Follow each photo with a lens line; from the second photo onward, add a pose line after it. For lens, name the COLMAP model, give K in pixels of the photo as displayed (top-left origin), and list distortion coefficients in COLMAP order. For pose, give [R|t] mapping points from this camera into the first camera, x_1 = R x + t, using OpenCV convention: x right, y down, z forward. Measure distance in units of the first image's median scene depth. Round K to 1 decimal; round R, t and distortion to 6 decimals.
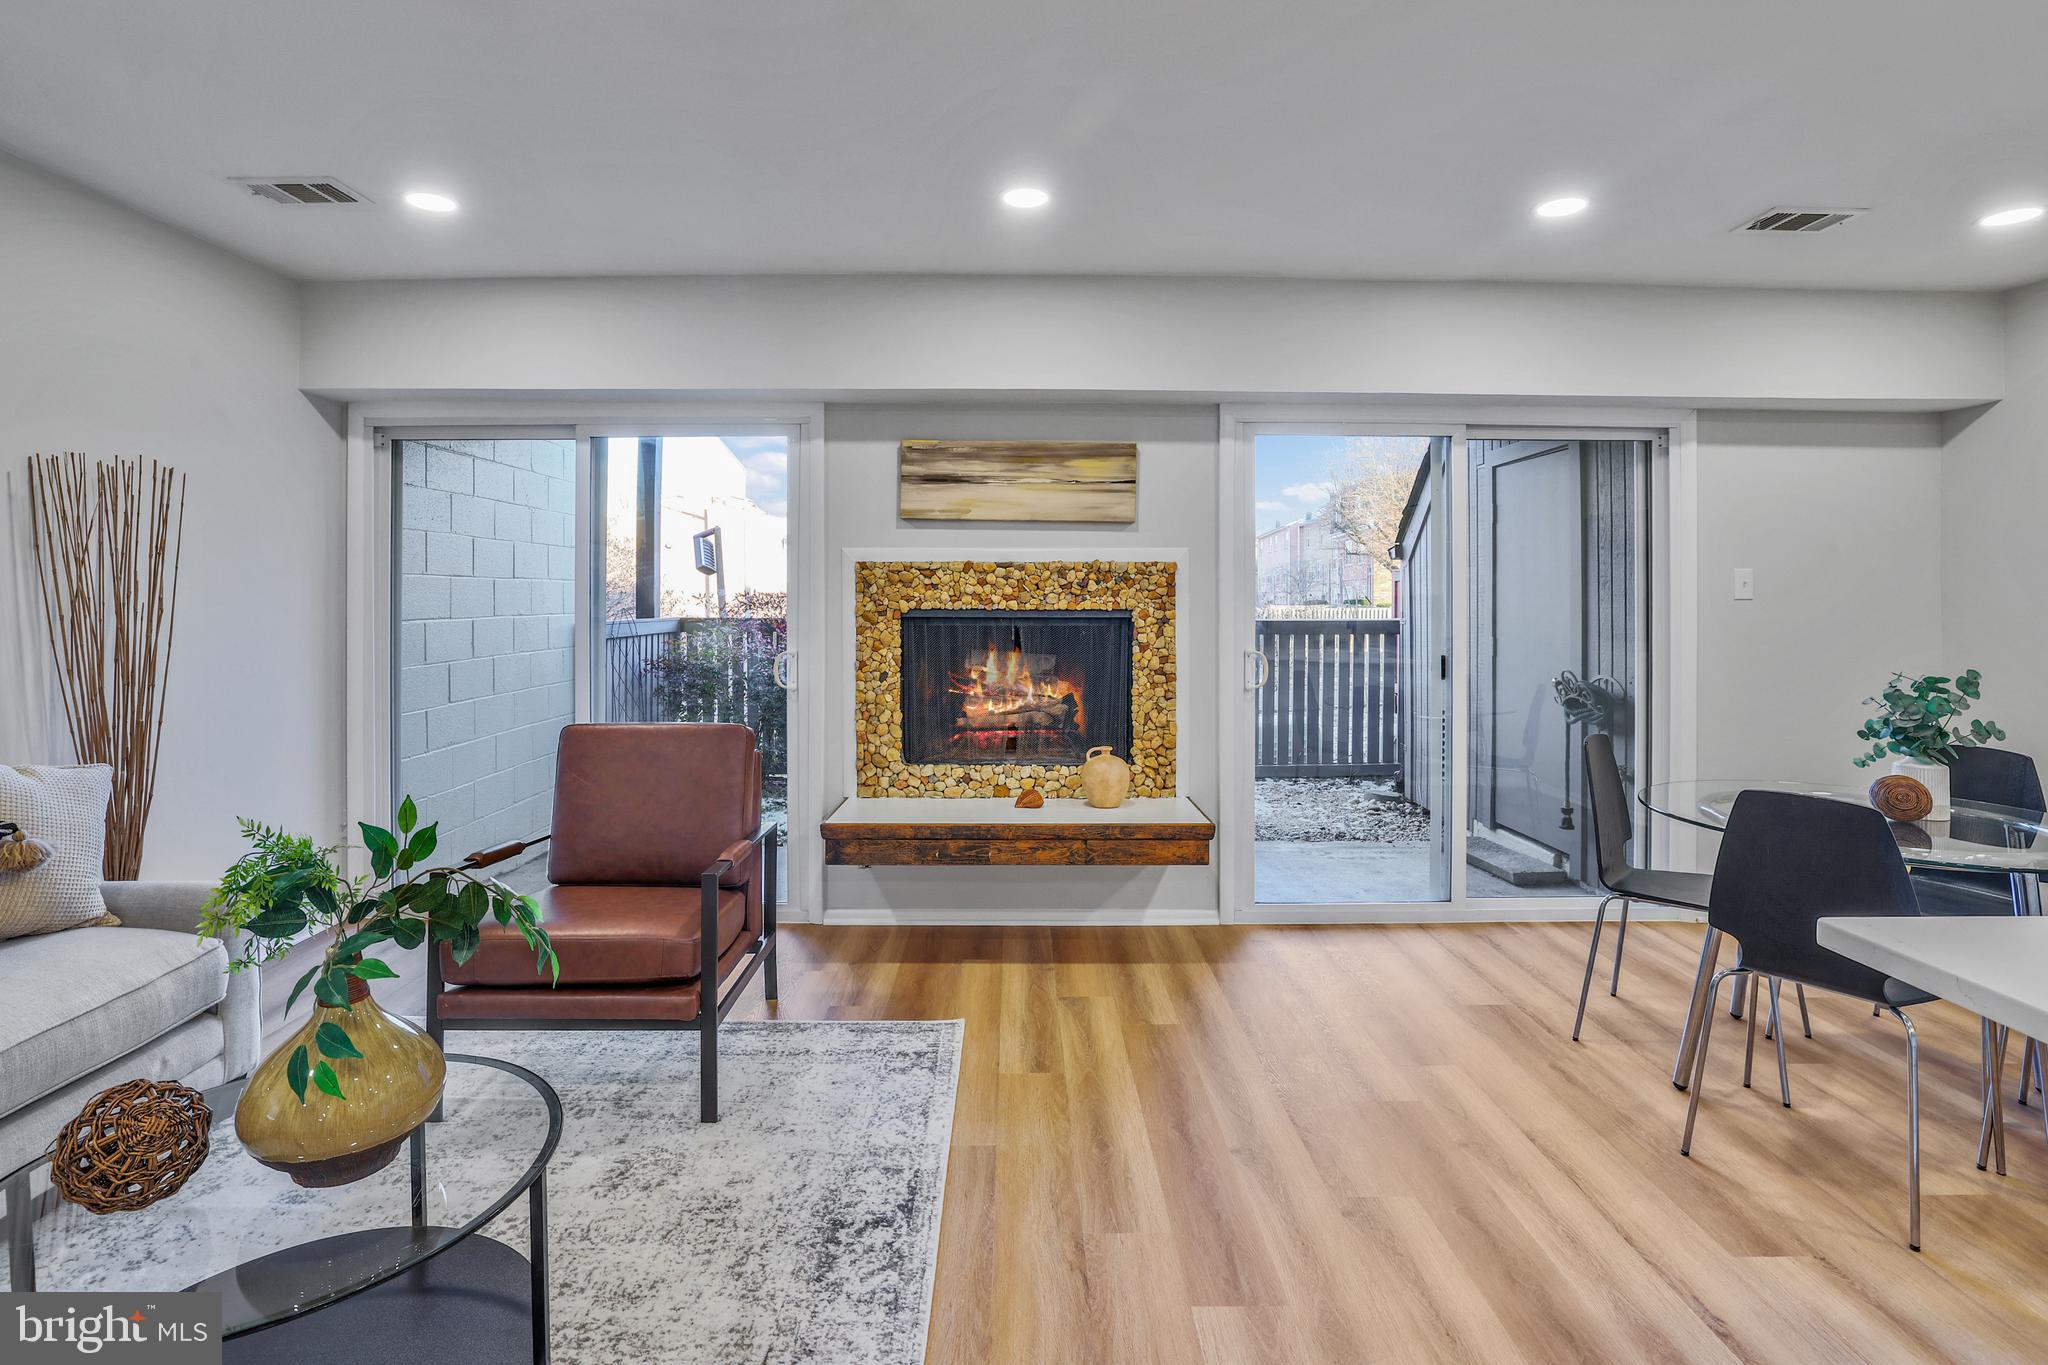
lens RADIAL K [[974.4, 0, 1002.9], [0, 974.4, 601.0], [0, 0, 1]] dist [-0.039673, 0.000806]
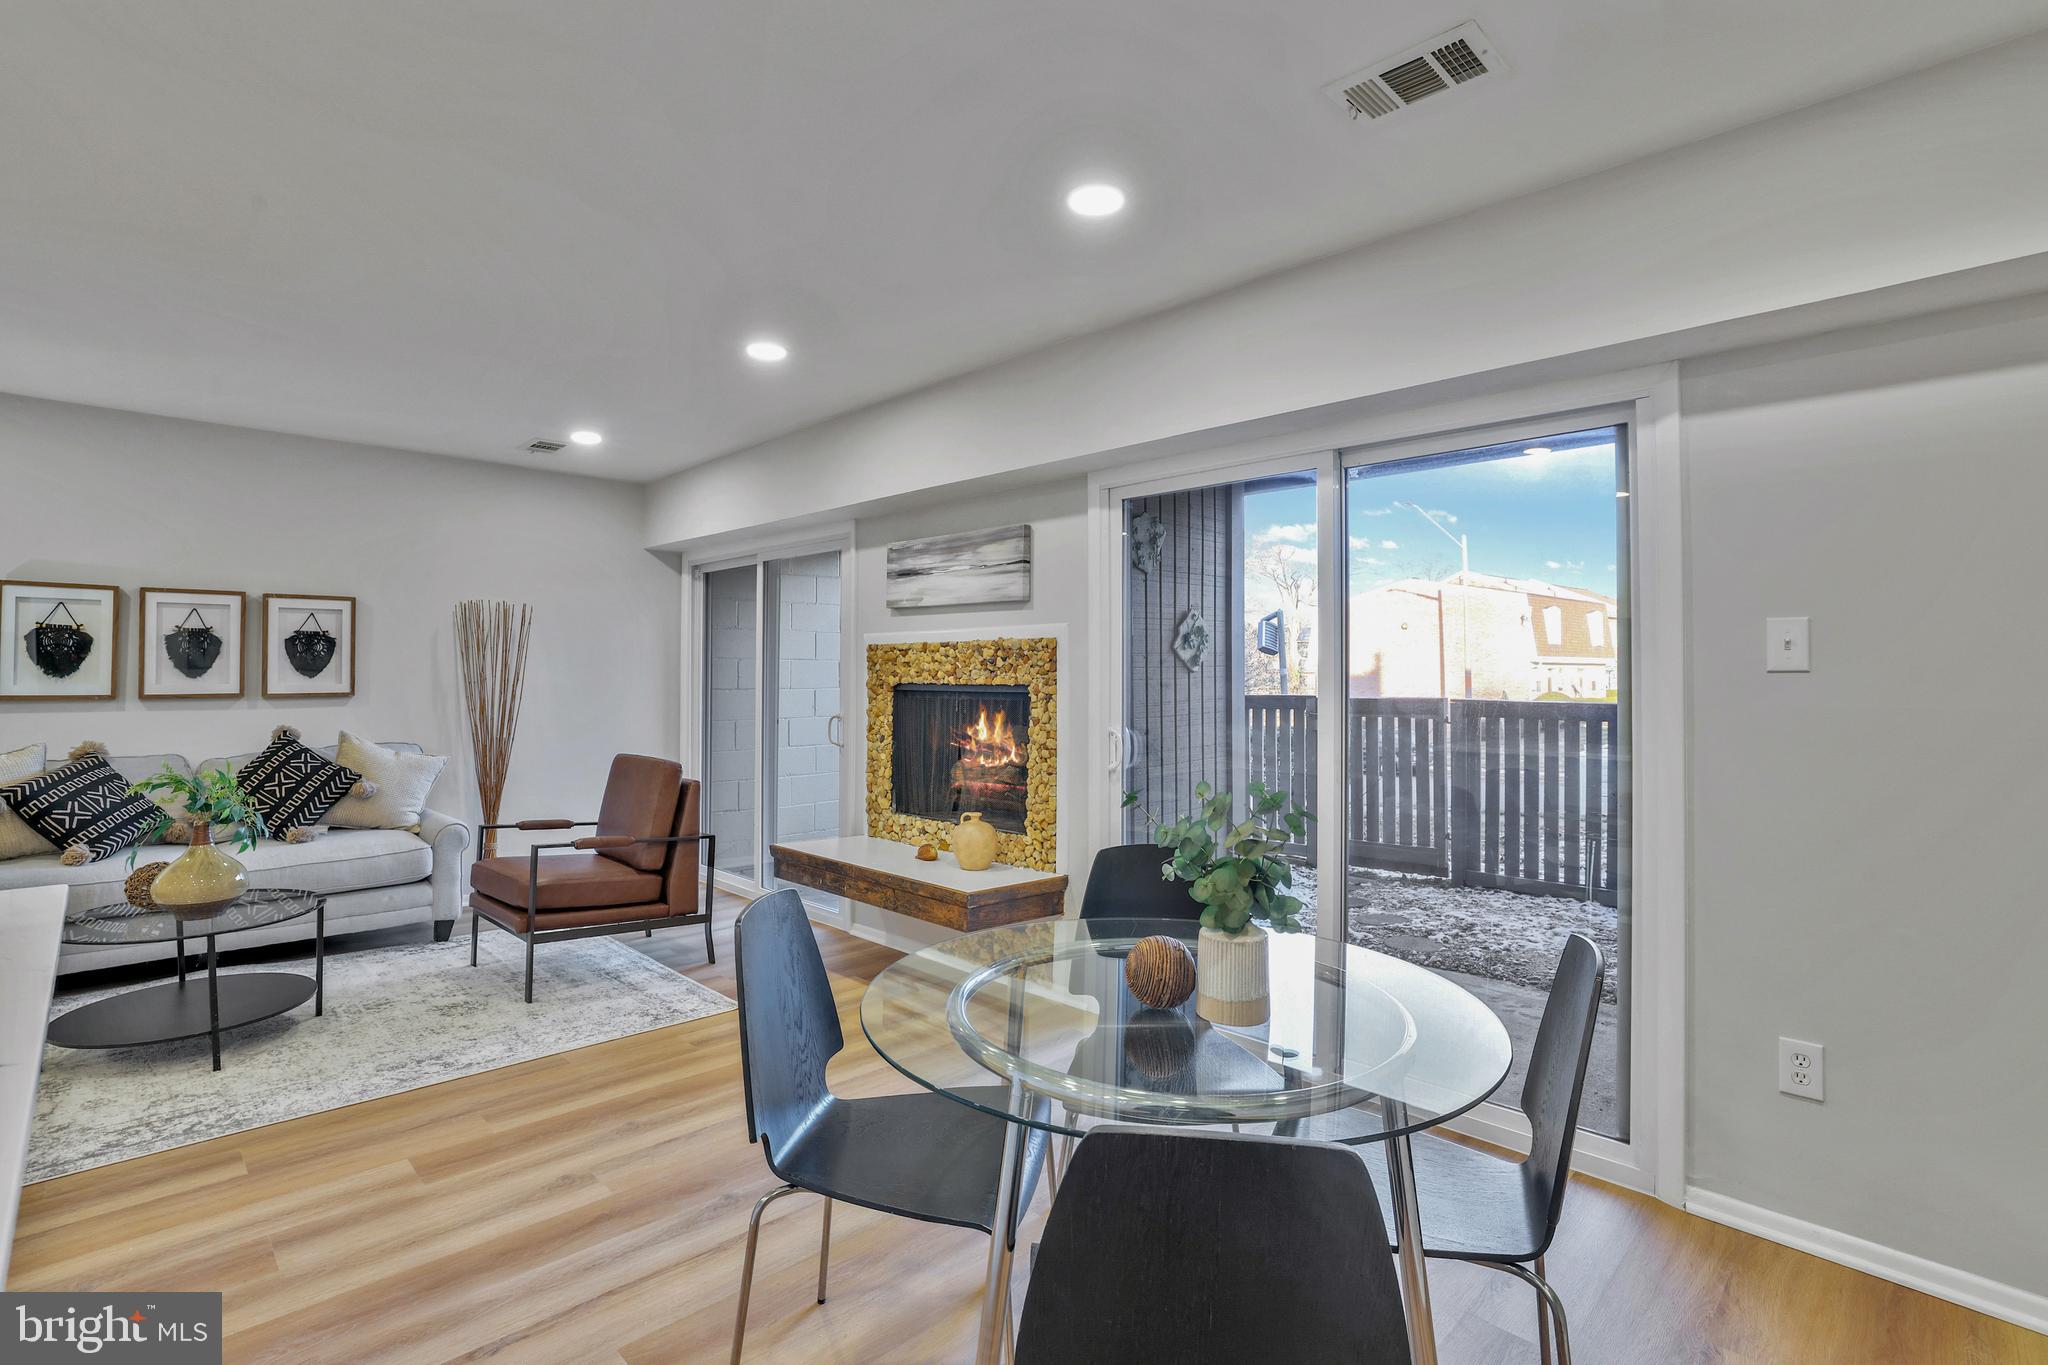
lens RADIAL K [[951.1, 0, 1036.2], [0, 951.1, 664.7], [0, 0, 1]] dist [-0.016452, 0.002618]
pose [[0.708469, -0.008597, -0.705689, 0.854901], [-0.004008, 0.999861, -0.016204, 0.003720], [0.705730, 0.014309, 0.708336, 0.292321]]
